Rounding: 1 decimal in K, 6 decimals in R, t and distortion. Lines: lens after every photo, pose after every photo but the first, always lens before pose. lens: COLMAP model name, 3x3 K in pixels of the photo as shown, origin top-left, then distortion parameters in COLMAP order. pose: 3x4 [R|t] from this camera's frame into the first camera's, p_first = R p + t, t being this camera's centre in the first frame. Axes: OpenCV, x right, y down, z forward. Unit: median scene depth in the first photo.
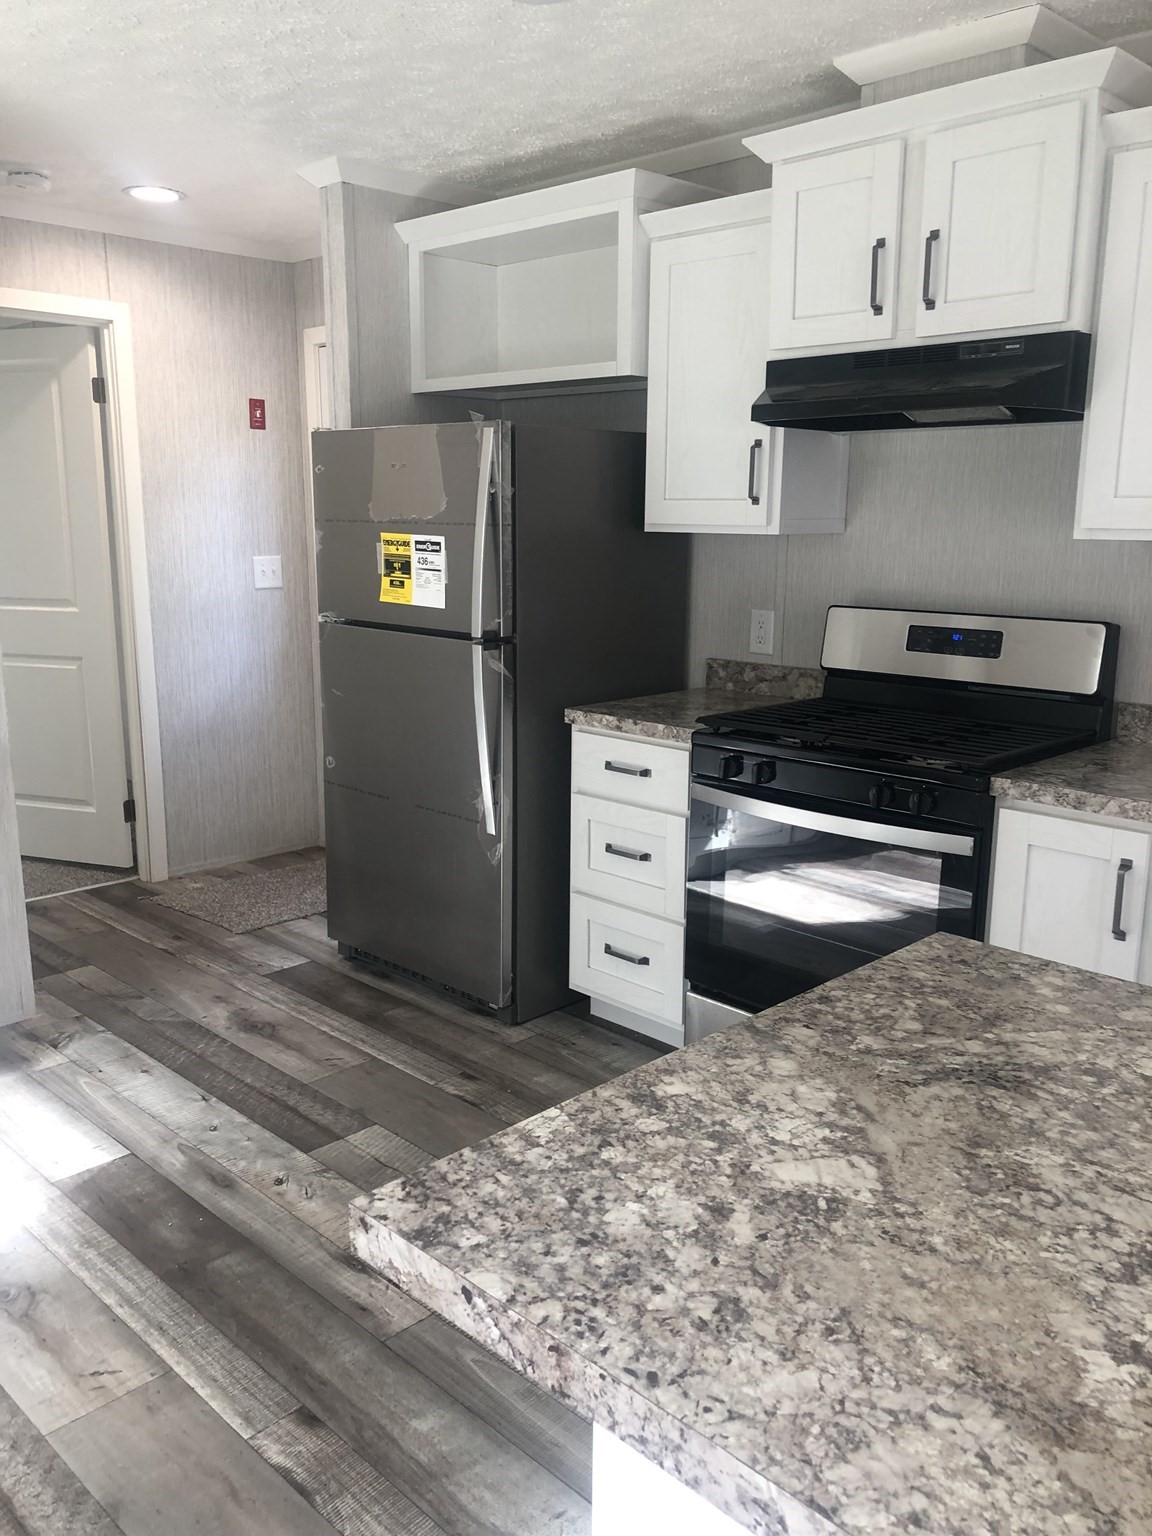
lens RADIAL K [[1276.1, 0, 570.0], [0, 1276.1, 762.6], [0, 0, 1]] dist [0.031949, -0.042397]
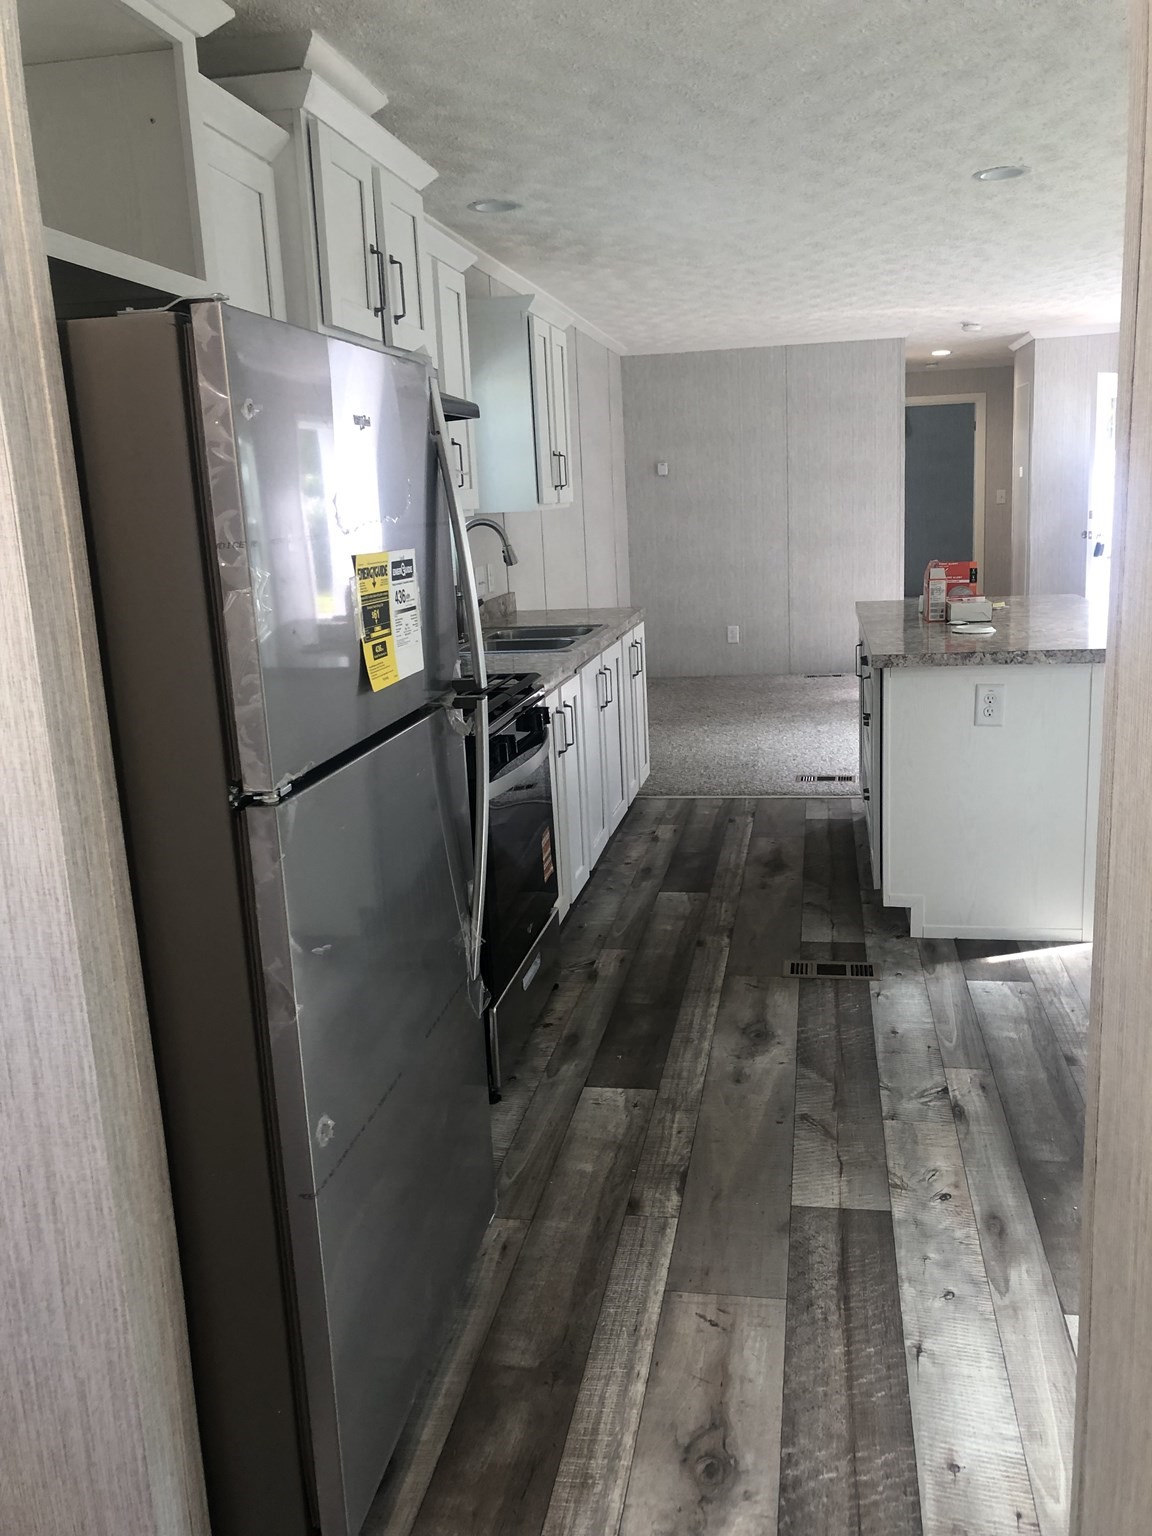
lens RADIAL K [[1276.1, 0, 572.9], [0, 1276.1, 767.0], [0, 0, 1]] dist [0.031949, -0.042397]
pose [[-0.571280, -0.141839, 0.808406, -0.658611], [0.215296, 0.924566, 0.314364, -0.263504], [-0.792014, 0.353637, -0.497649, 1.320894]]
